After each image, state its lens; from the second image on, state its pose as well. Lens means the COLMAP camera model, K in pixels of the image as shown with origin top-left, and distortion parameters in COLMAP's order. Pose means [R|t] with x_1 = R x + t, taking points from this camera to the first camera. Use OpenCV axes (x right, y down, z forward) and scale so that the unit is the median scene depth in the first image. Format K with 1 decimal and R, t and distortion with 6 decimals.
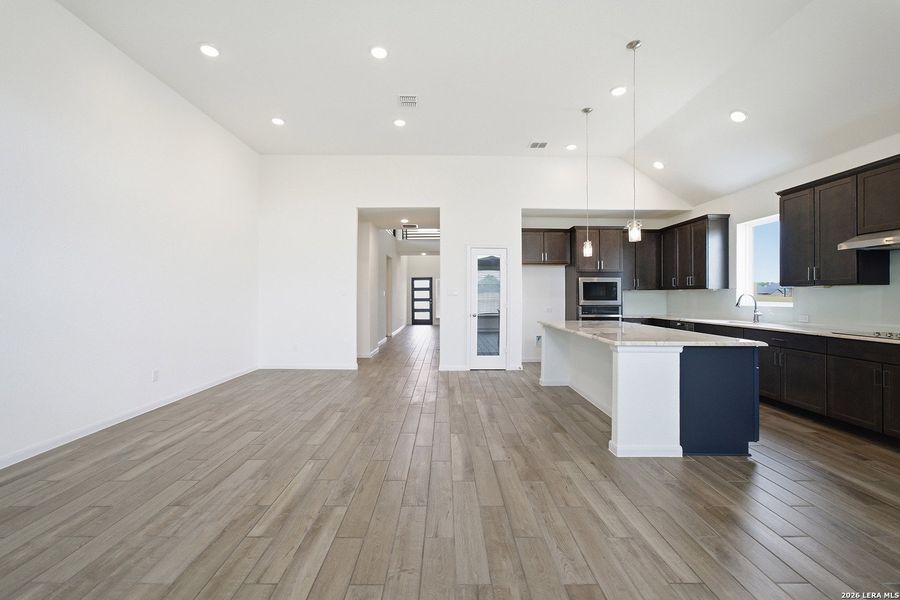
lens RADIAL K [[371.2, 0, 456.8], [0, 371.2, 292.2], [0, 0, 1]] dist [0.001414, 0.000161]
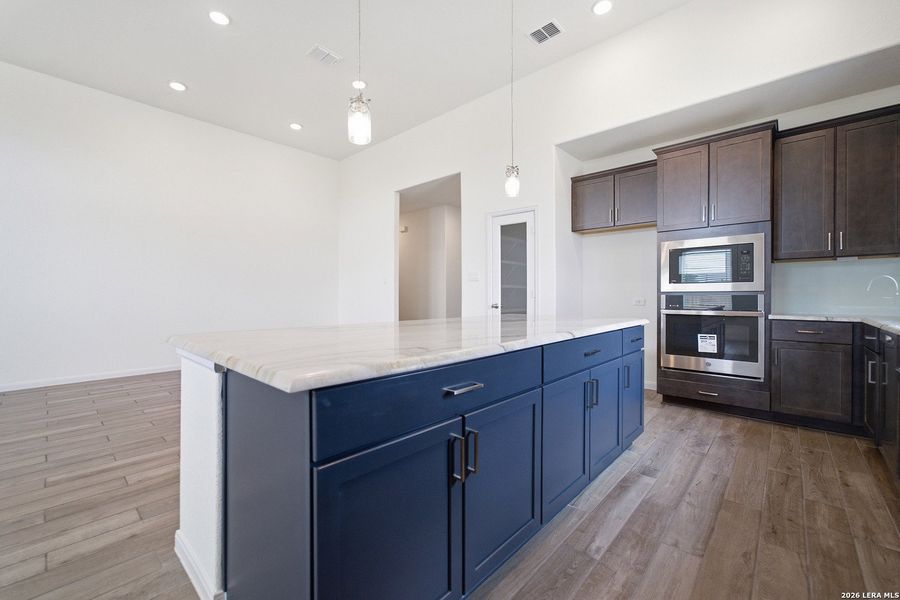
lens RADIAL K [[371.2, 0, 451.3], [0, 371.2, 297.1], [0, 0, 1]] dist [0.001414, 0.000161]
pose [[0.726800, 0.000656, -0.686849, 0.711018], [0.010197, 0.999879, 0.011744, 0.048142], [0.686774, -0.015540, 0.726705, 0.574951]]
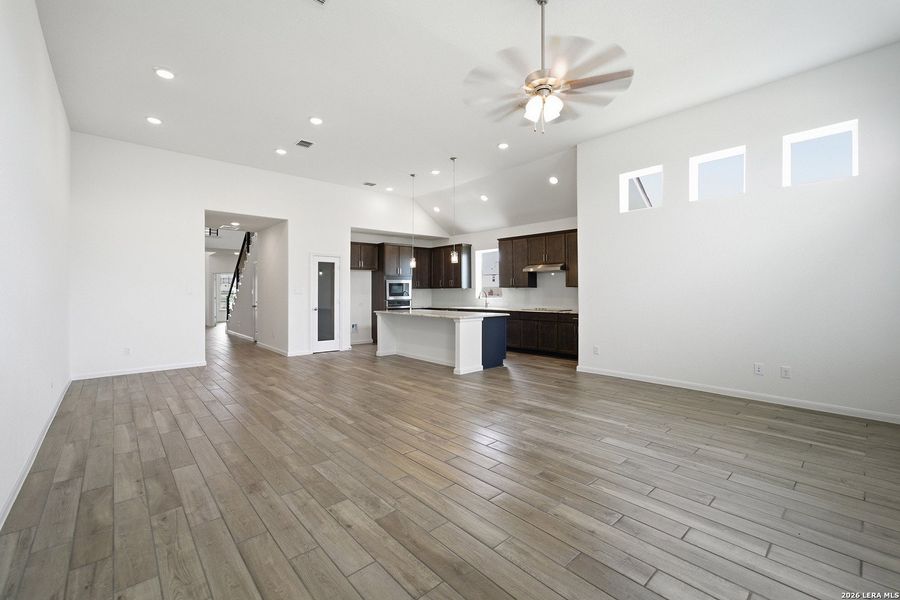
lens RADIAL K [[371.2, 0, 444.9], [0, 371.2, 292.0], [0, 0, 1]] dist [0.001414, 0.000161]
pose [[0.767859, -0.005806, 0.640592, -0.590833], [0.000189, 0.999961, 0.008836, -0.010146], [-0.640618, -0.006664, 0.767830, -0.312839]]
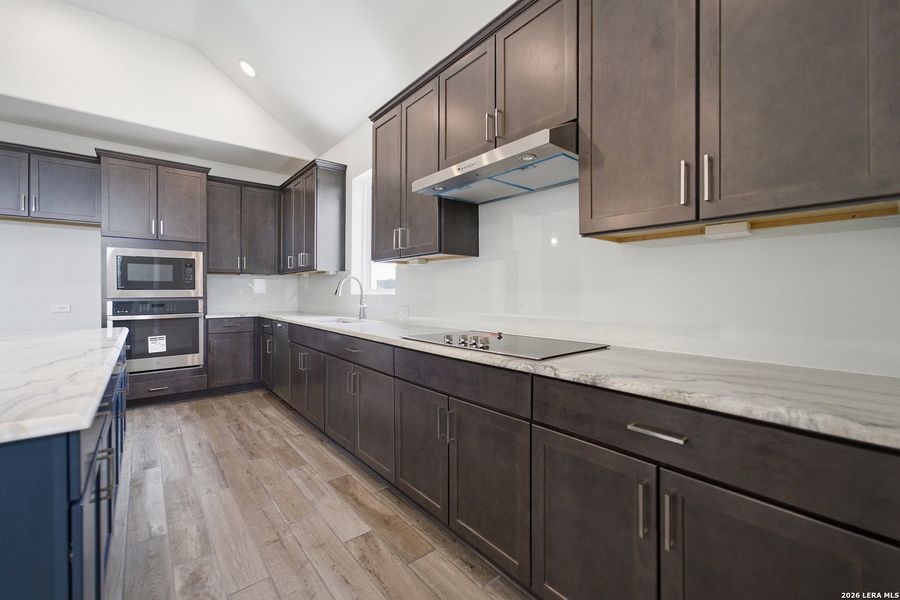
lens RADIAL K [[371.2, 0, 446.6], [0, 371.2, 292.2], [0, 0, 1]] dist [0.001414, 0.000161]
pose [[0.789722, -0.005497, 0.613440, 0.572369], [-0.001152, 0.999945, 0.010443, 0.028999], [-0.613464, -0.008954, 0.789672, 0.413132]]
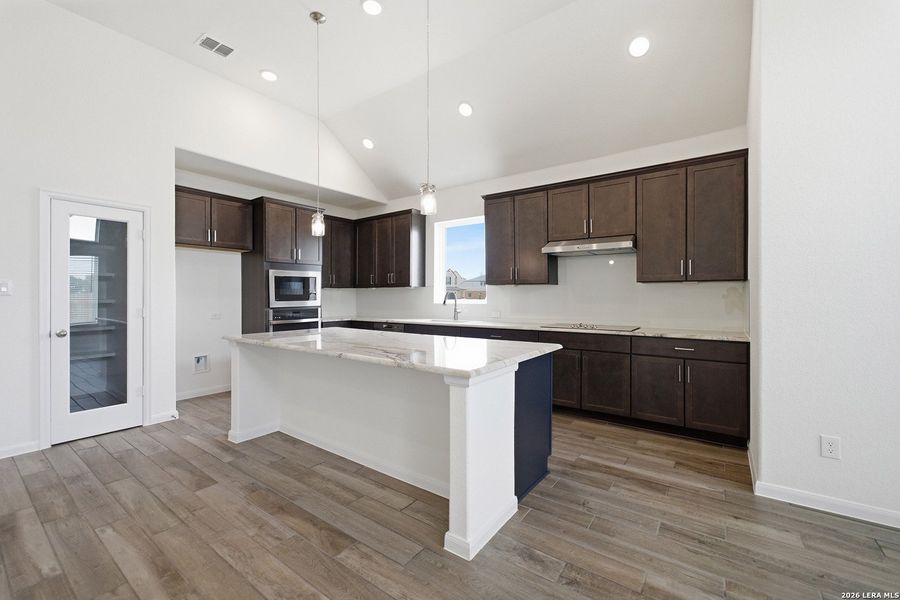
lens RADIAL K [[371.2, 0, 443.4], [0, 371.2, 297.9], [0, 0, 1]] dist [0.001414, 0.000161]
pose [[0.619134, -0.008844, 0.785236, -0.040258], [-0.003131, 0.999901, 0.013730, 0.007001], [-0.785279, -0.010960, 0.619044, 0.430862]]
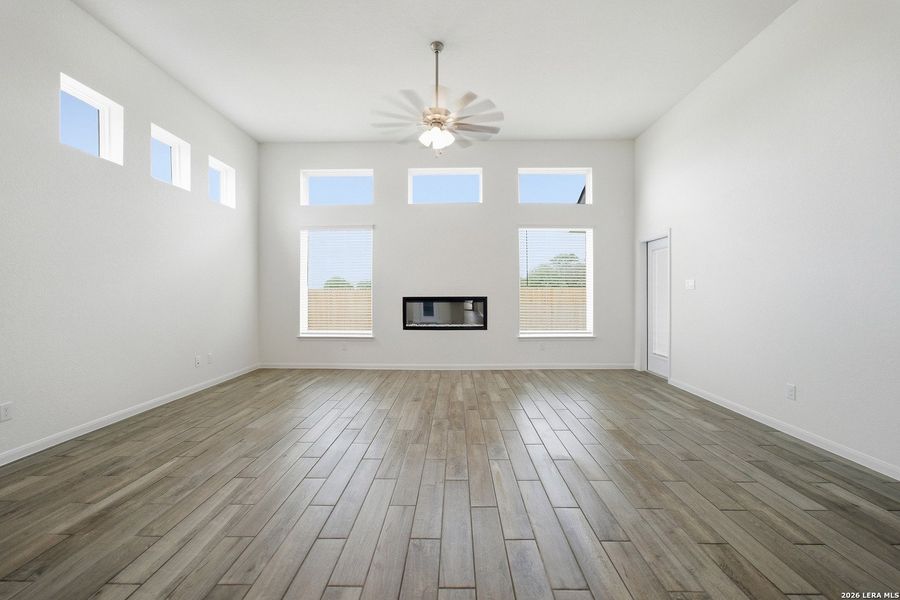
lens RADIAL K [[371.2, 0, 451.6], [0, 371.2, 297.5], [0, 0, 1]] dist [0.001414, 0.000161]
pose [[-0.999056, -0.005932, 0.043030, -0.099459], [-0.006044, 0.999979, -0.002485, 0.019598], [-0.043014, -0.002742, -0.999071, 0.897376]]
